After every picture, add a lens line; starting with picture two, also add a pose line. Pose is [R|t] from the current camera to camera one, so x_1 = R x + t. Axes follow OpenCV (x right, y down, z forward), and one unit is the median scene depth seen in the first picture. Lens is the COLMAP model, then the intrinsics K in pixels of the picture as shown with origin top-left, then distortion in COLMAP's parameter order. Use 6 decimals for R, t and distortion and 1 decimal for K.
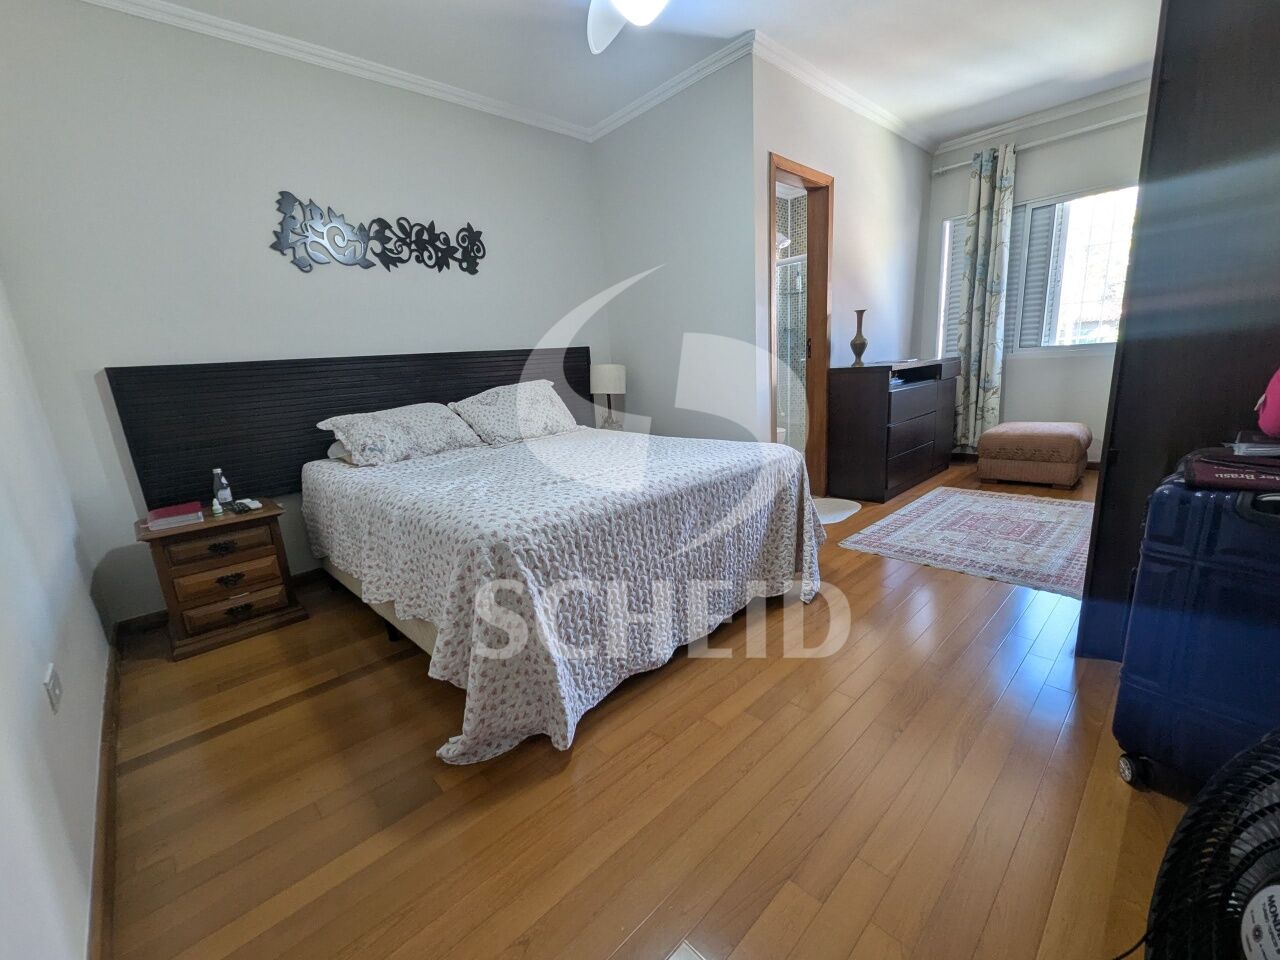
lens RADIAL K [[535.5, 0, 639.7], [0, 535.5, 484.4], [0, 0, 1]] dist [0.000273, -0.000416]
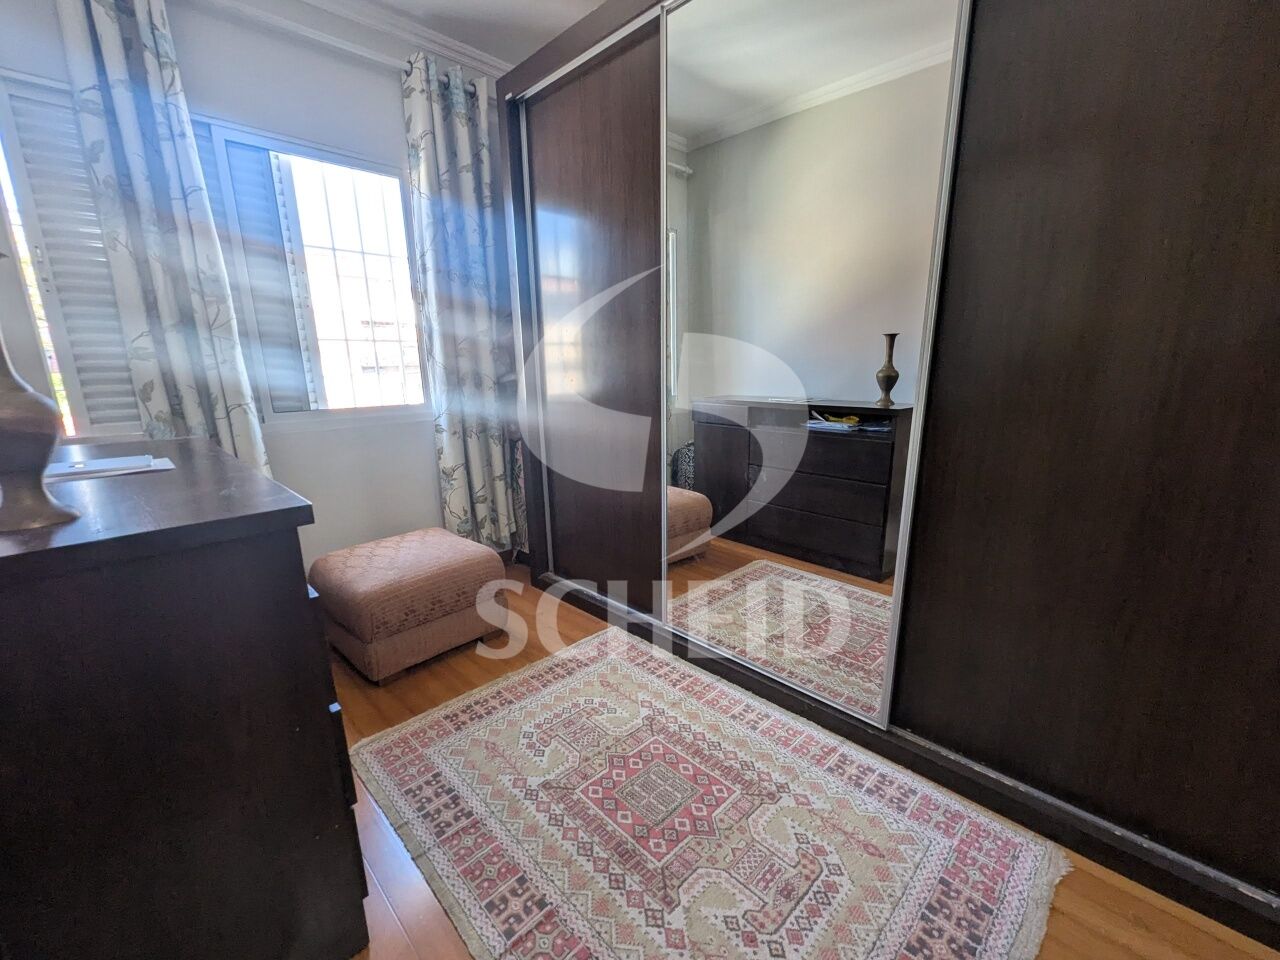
lens RADIAL K [[535.5, 0, 642.6], [0, 535.5, 489.5], [0, 0, 1]] dist [0.000273, -0.000416]
pose [[-0.026595, -0.169295, 0.985206, 0.180758], [0.240964, 0.955408, 0.170680, -0.200408], [-0.970170, 0.241939, 0.015385, 0.711561]]
